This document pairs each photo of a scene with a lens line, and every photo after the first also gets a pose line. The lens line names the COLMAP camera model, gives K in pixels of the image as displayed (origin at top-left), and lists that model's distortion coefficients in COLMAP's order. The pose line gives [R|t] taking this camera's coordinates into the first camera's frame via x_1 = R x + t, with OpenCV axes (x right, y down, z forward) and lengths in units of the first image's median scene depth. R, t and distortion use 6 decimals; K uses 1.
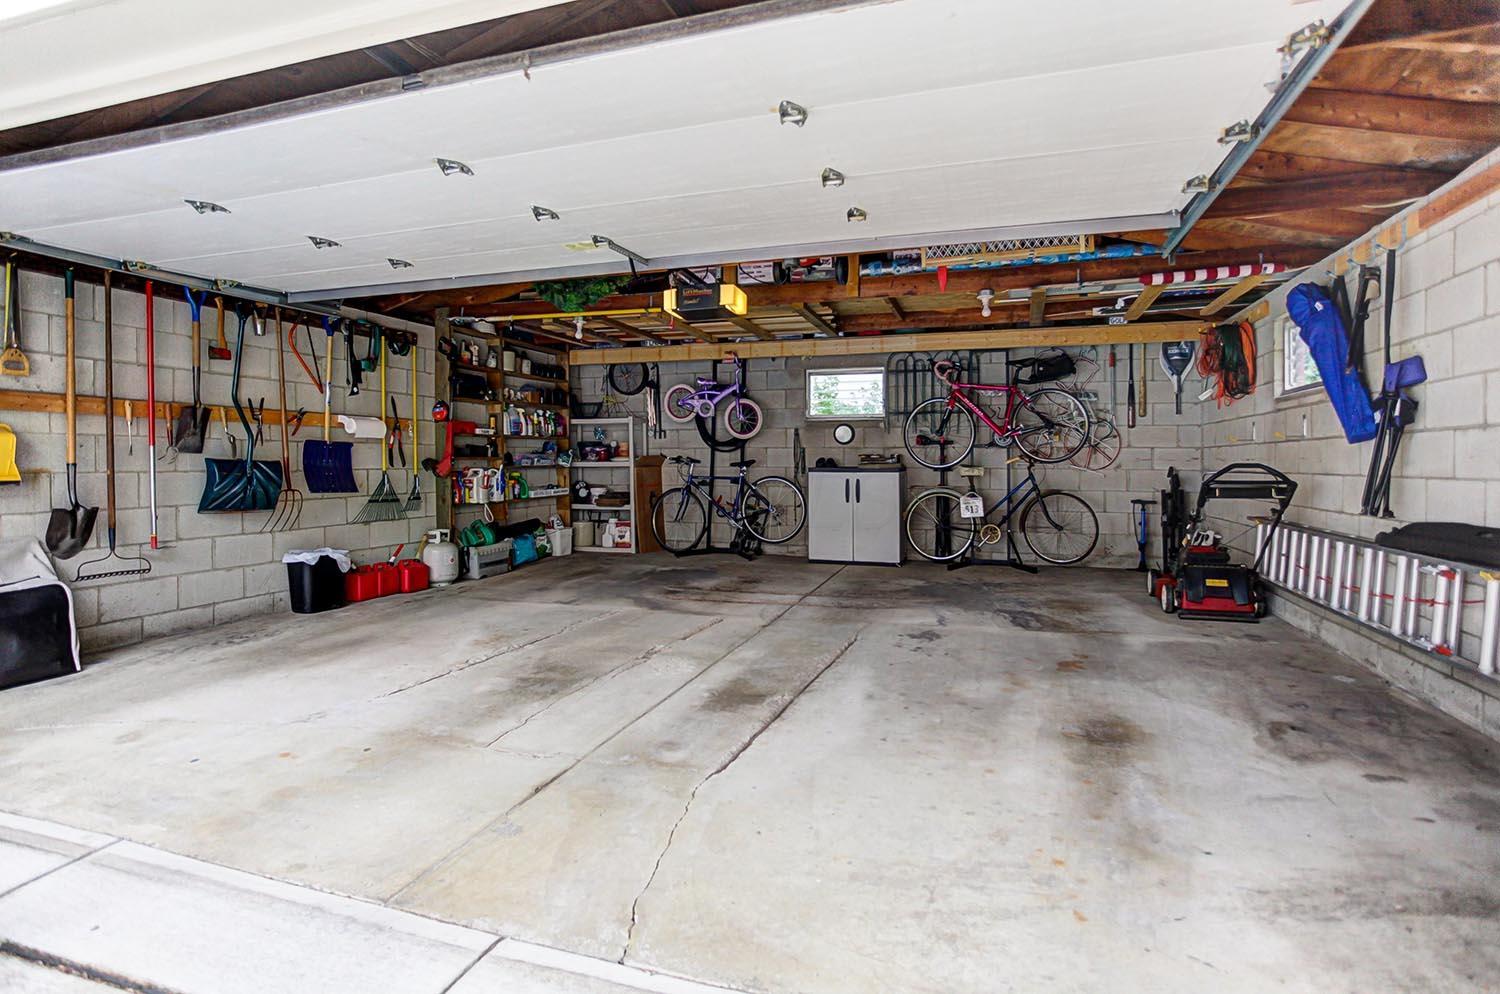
lens RADIAL K [[731.8, 0, 766.4], [0, 731.8, 489.4], [0, 0, 1]] dist [-0.070403, 0.034321]
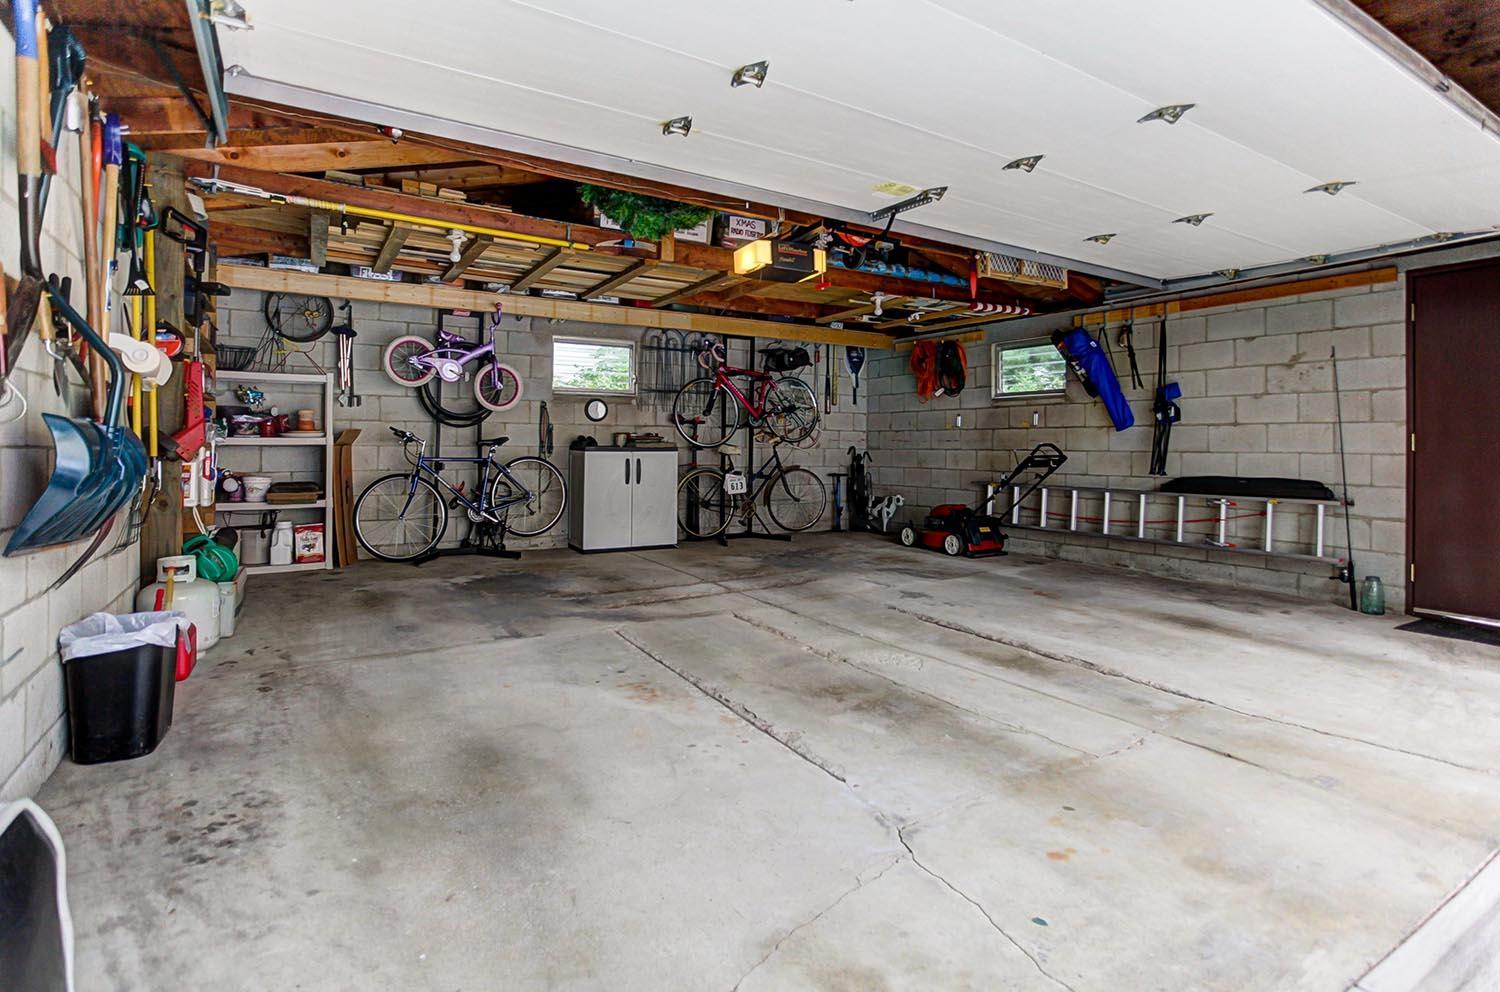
lens RADIAL K [[743.9, 0, 748.0], [0, 743.9, 452.2], [0, 0, 1]] dist [-0.056978, 0.026317]
pose [[0.661434, -0.003572, 0.749995, -0.518499], [0.021914, 0.999654, -0.014565, -0.005872], [-0.749683, 0.026069, 0.661283, 0.274535]]
